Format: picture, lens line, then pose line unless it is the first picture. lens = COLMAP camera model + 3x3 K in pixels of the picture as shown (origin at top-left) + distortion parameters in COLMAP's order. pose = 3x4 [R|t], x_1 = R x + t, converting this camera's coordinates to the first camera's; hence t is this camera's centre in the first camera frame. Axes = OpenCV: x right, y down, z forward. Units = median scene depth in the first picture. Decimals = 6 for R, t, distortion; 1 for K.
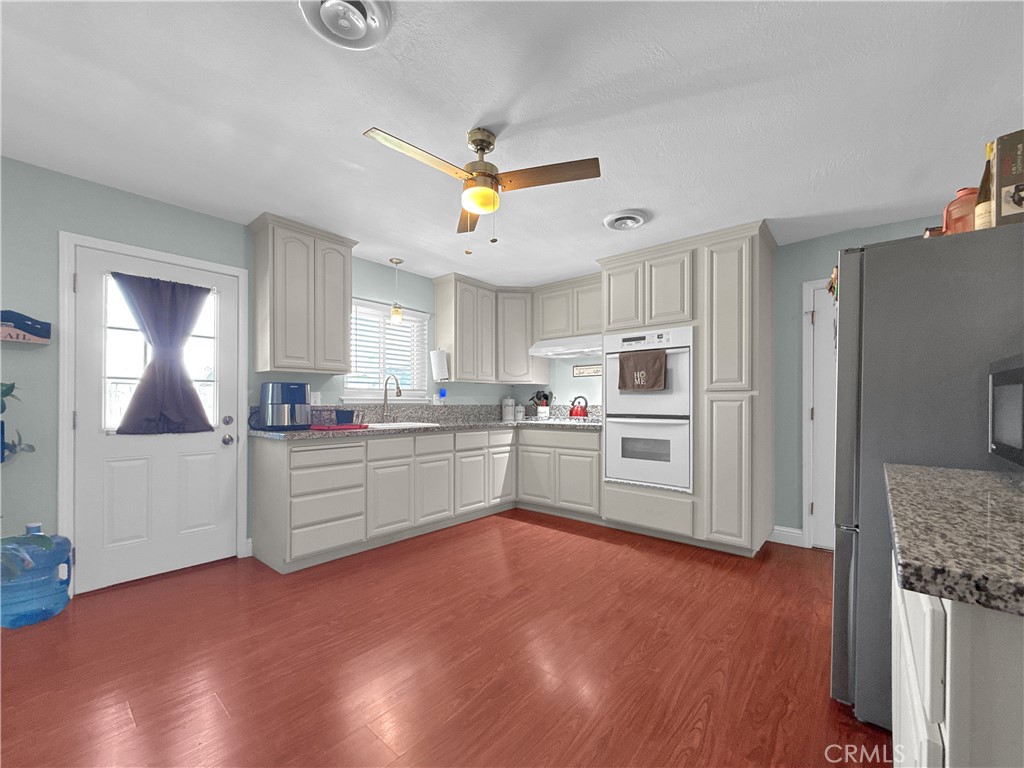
lens RADIAL K [[418.4, 0, 511.3], [0, 418.4, 401.4], [0, 0, 1]] dist [-0.000699, -0.000179]
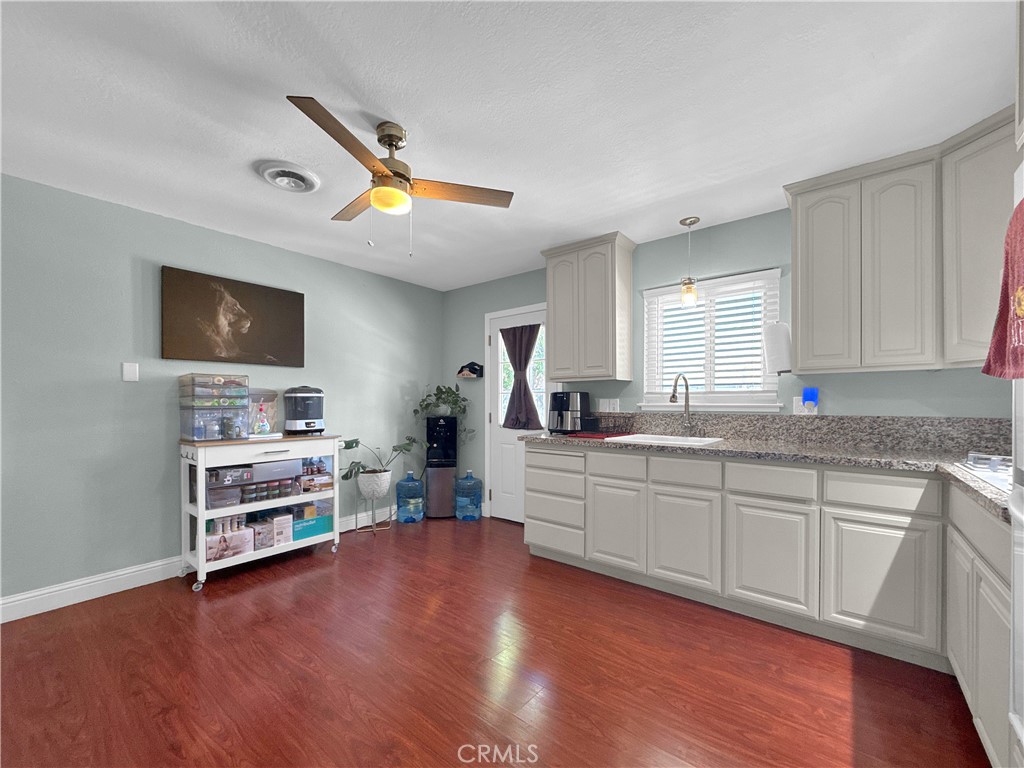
lens RADIAL K [[418.4, 0, 511.3], [0, 418.4, 401.4], [0, 0, 1]] dist [-0.000699, -0.000179]
pose [[0.027912, -0.002747, -0.999607, 0.547265], [0.003713, 0.999990, -0.002644, -0.014264], [0.999603, -0.003638, 0.027922, 0.773085]]
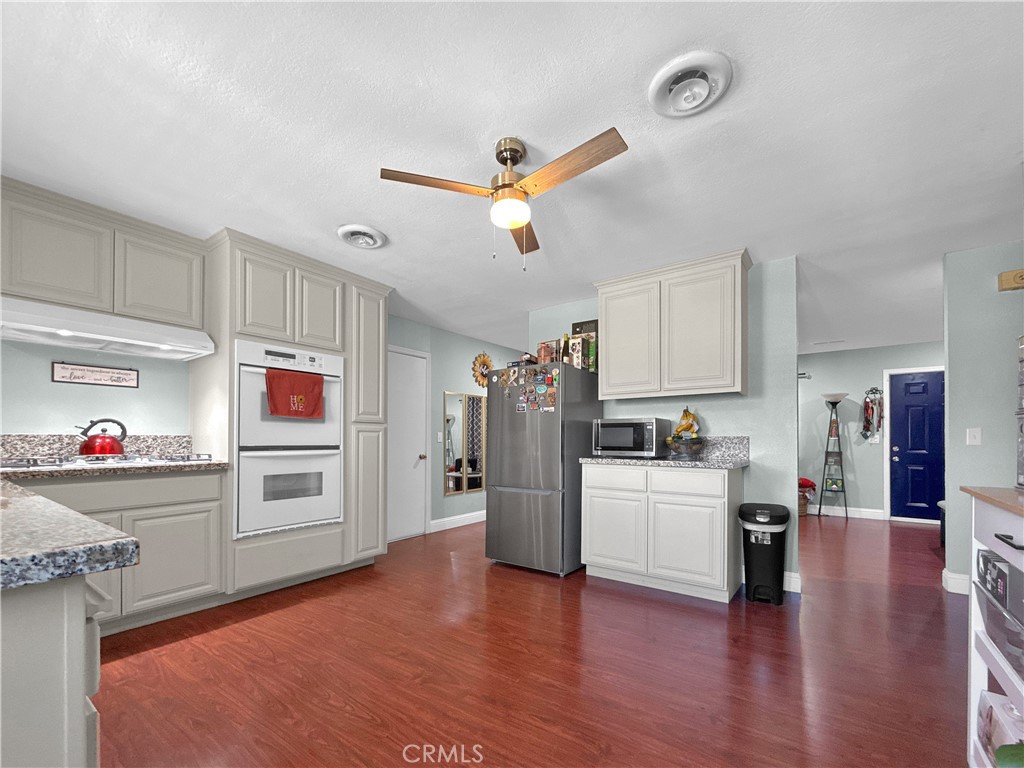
lens RADIAL K [[432.5, 0, 515.8], [0, 432.5, 440.3], [0, 0, 1]] dist [0.000663, 0.000102]
pose [[-0.083499, -0.001883, 0.996506, -0.646441], [-0.005359, 0.999985, 0.001440, 0.017494], [-0.996493, -0.005220, -0.083507, 0.662832]]
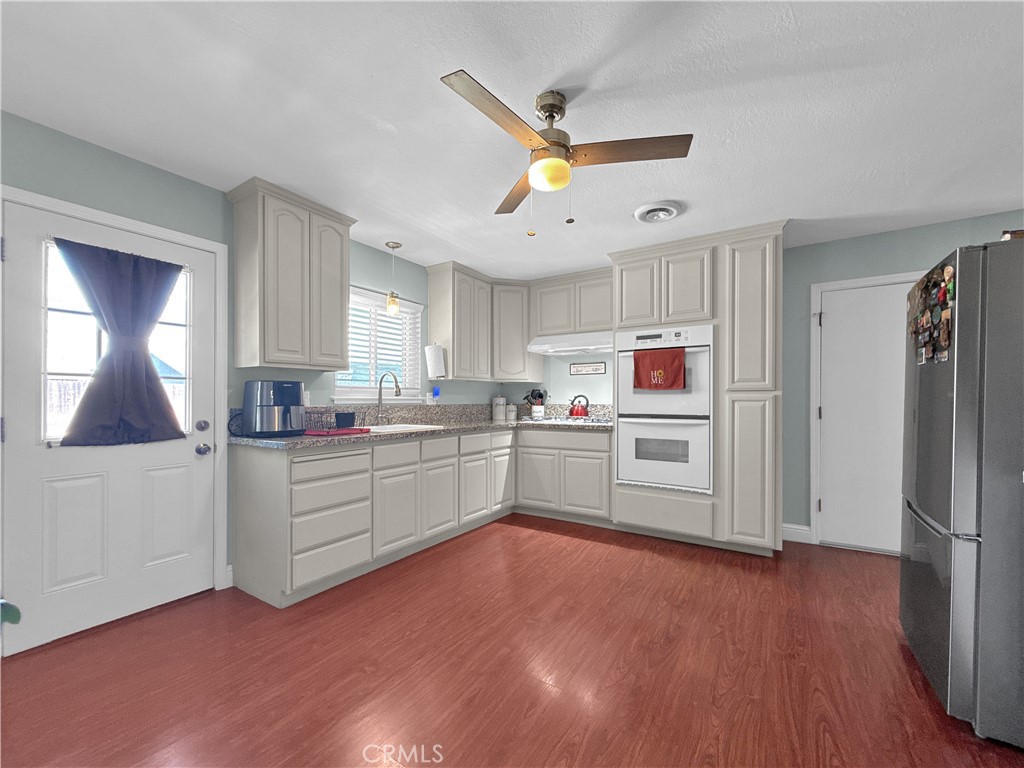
lens RADIAL K [[417.5, 0, 511.6], [0, 417.5, 398.6], [0, 0, 1]] dist [-0.001254, 0.000026]
pose [[0.990950, -0.001426, 0.134225, -0.166781], [0.001131, 0.999997, 0.002269, -0.008764], [-0.134228, -0.002097, 0.990948, 0.089388]]
